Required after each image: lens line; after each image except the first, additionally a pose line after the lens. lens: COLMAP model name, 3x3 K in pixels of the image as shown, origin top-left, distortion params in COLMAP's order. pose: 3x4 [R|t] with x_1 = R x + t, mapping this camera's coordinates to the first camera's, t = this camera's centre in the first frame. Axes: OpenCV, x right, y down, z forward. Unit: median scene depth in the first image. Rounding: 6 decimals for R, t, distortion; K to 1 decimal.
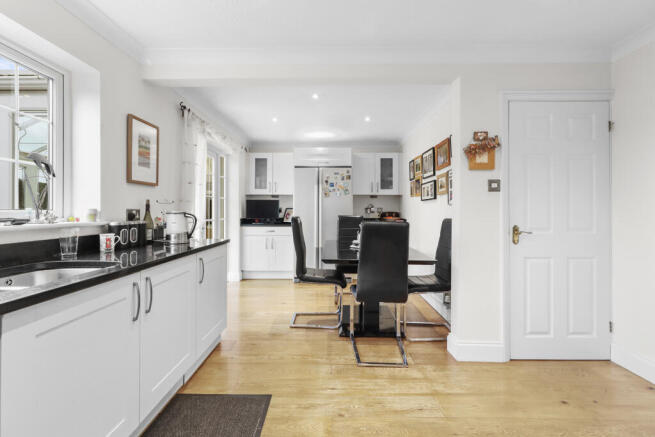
lens RADIAL K [[305.3, 0, 329.3], [0, 305.3, 210.1], [0, 0, 1]] dist [-0.001654, 0.000575]
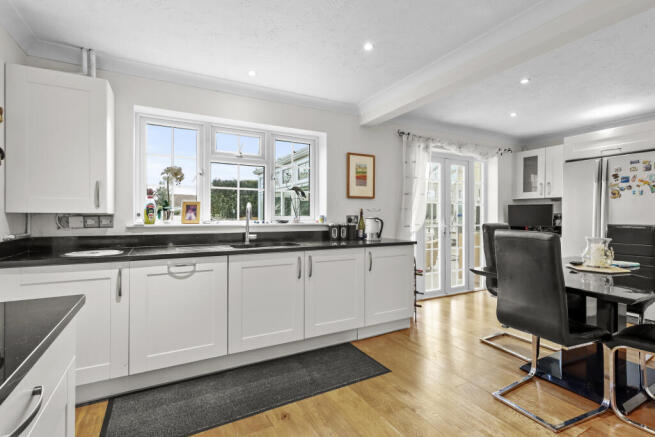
lens RADIAL K [[312.4, 0, 330.6], [0, 312.4, 215.5], [0, 0, 1]] dist [0.003296, 0.001135]
pose [[0.487943, -0.000532, -0.872875, 0.592323], [-0.001797, 0.999997, -0.001614, -0.000260], [0.872874, 0.002356, 0.487941, 0.152525]]
